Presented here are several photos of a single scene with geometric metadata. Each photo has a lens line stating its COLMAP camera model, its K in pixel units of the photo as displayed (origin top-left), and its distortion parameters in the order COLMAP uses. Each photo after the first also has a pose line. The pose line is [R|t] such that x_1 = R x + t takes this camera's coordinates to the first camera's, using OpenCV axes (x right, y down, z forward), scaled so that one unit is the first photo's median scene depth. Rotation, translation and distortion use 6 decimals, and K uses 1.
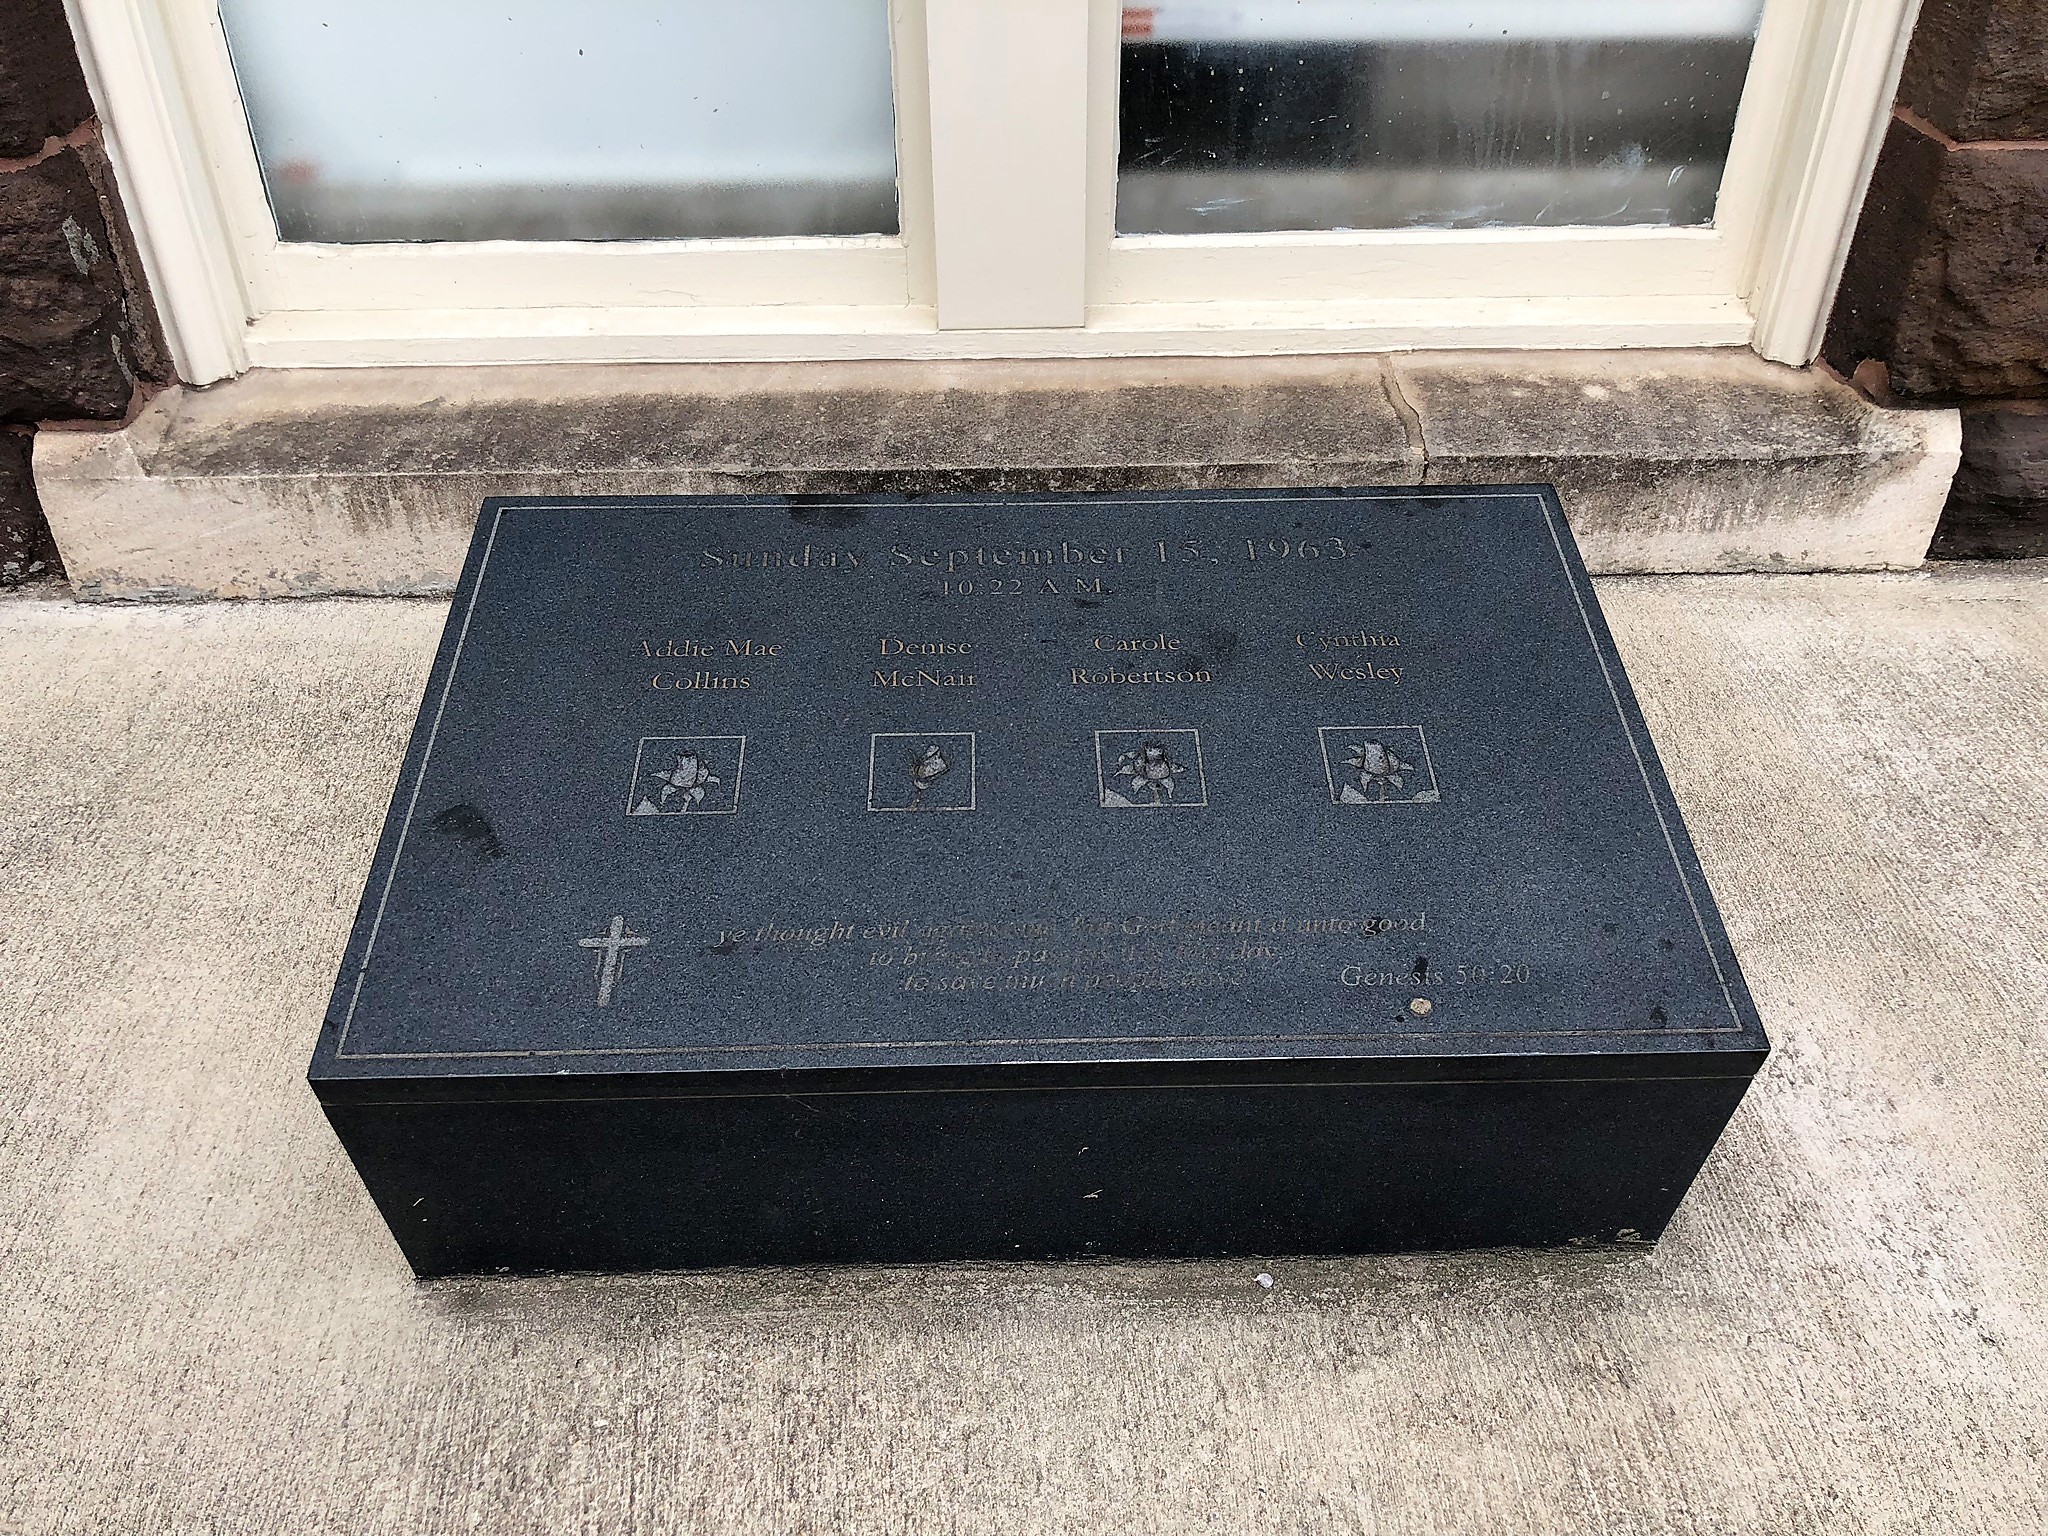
lens RADIAL K [[1715.2, 0, 1033.0], [0, 1715.2, 752.6], [0, 0, 1]] dist [0.014459, -0.025601]
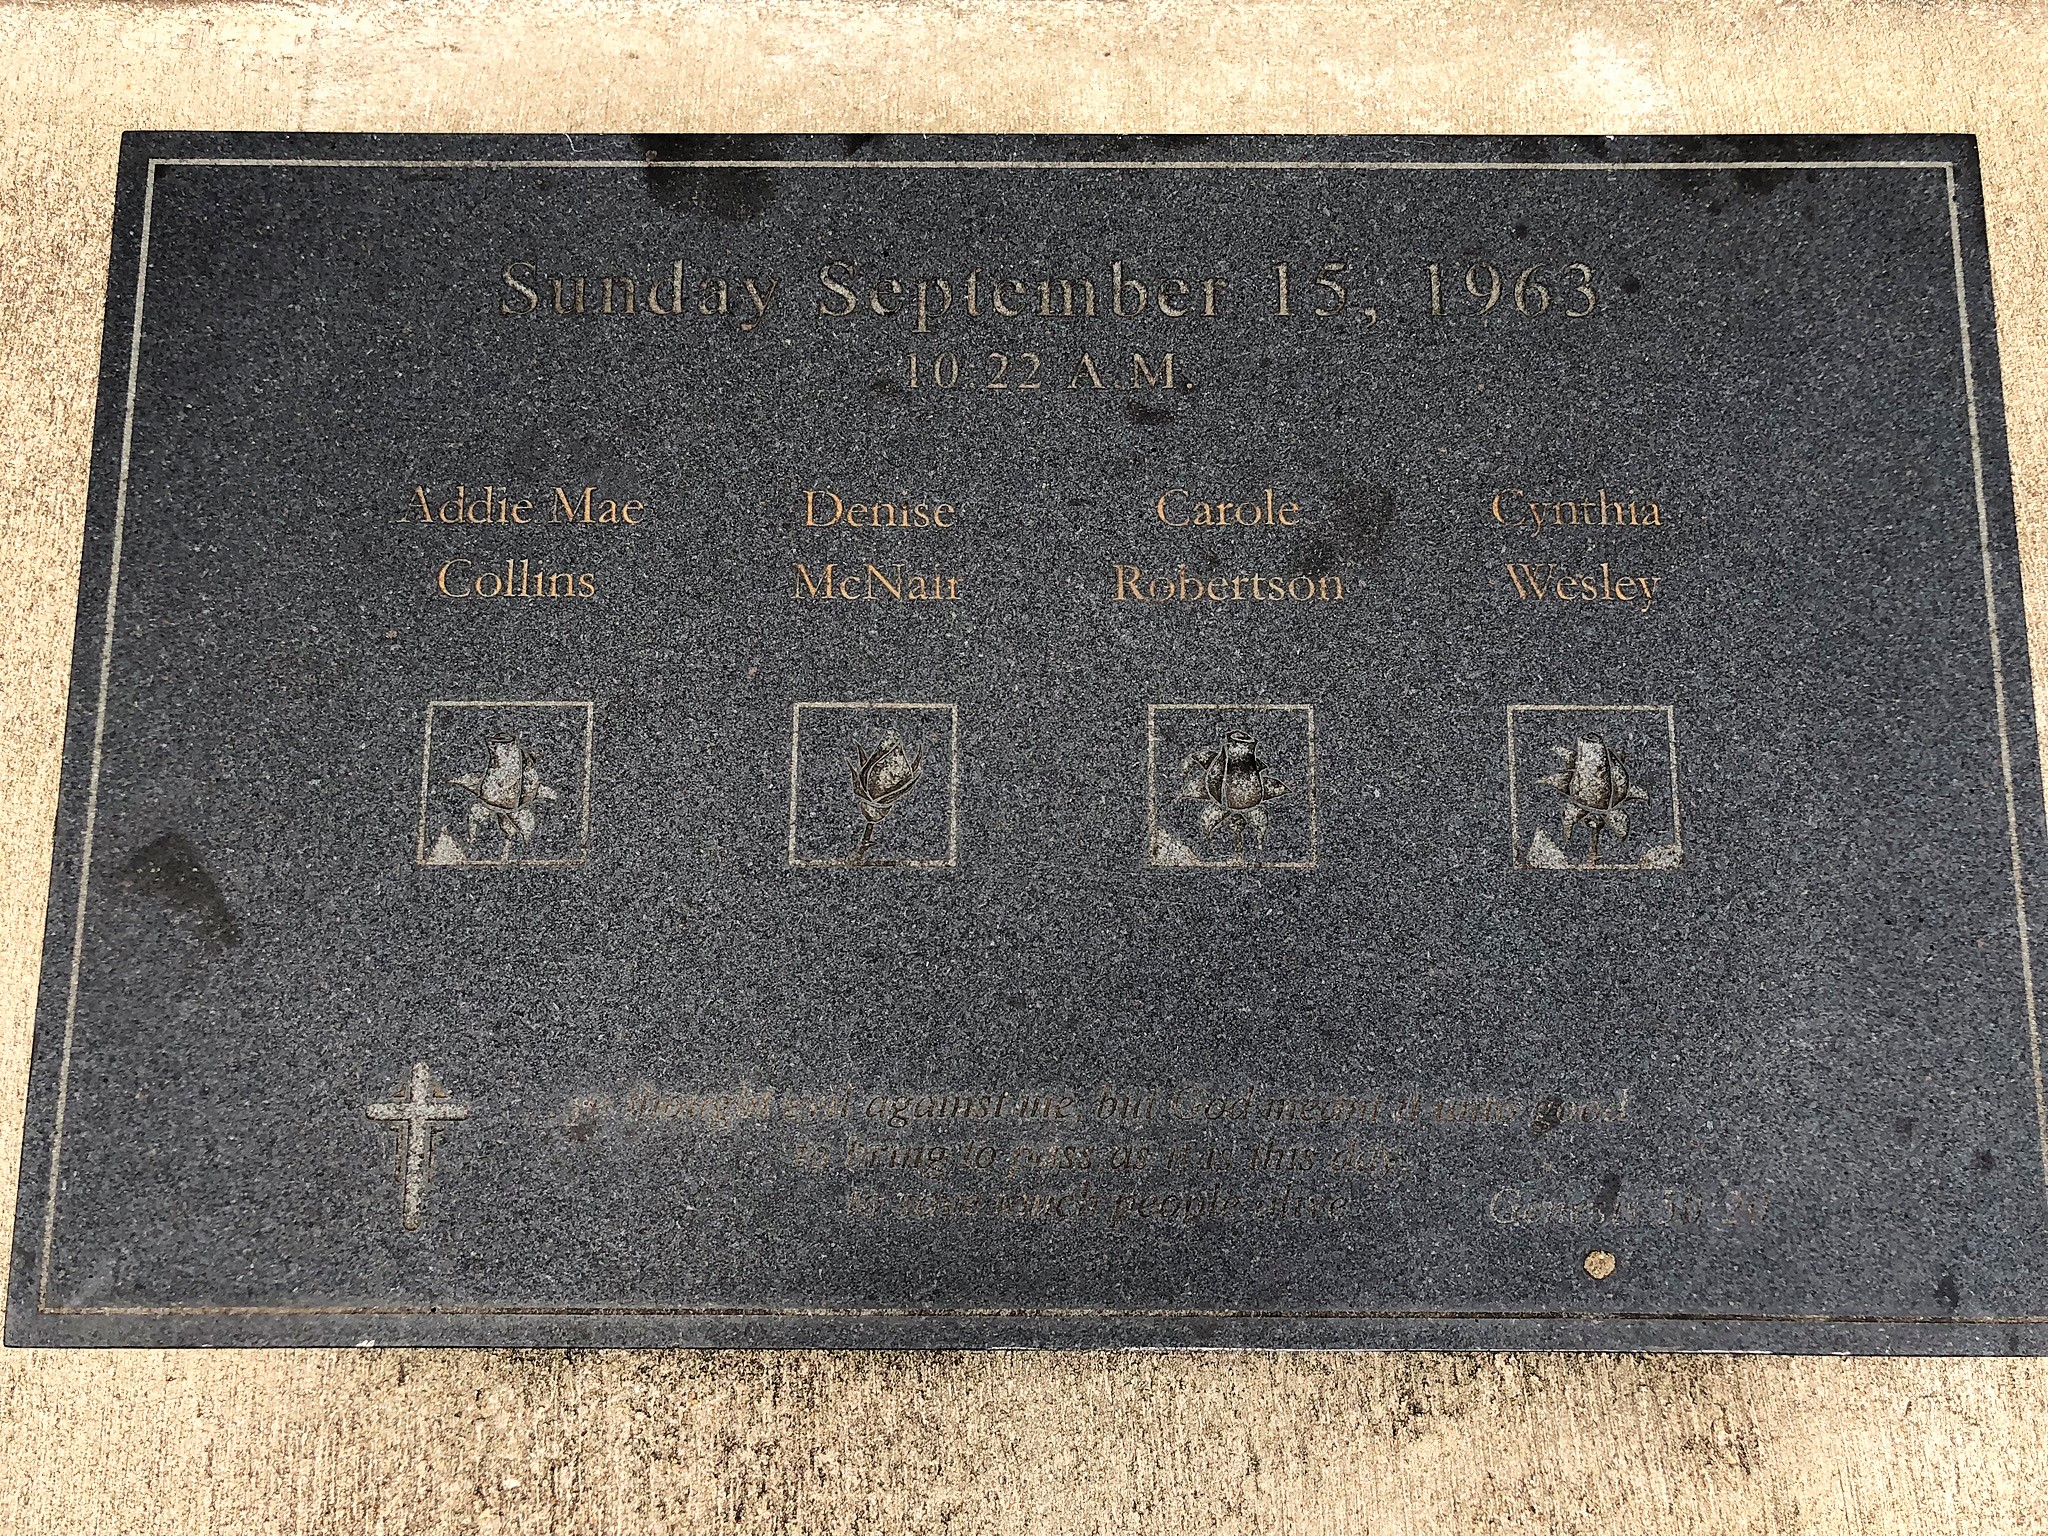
lens RADIAL K [[1715.2, 0, 1019.0], [0, 1715.2, 787.1], [0, 0, 1]] dist [0.014459, -0.025601]
pose [[0.999489, 0.029261, -0.012835, -0.002420], [-0.017101, 0.829196, 0.558696, -0.349064], [0.026991, -0.558191, 0.829273, 0.477275]]
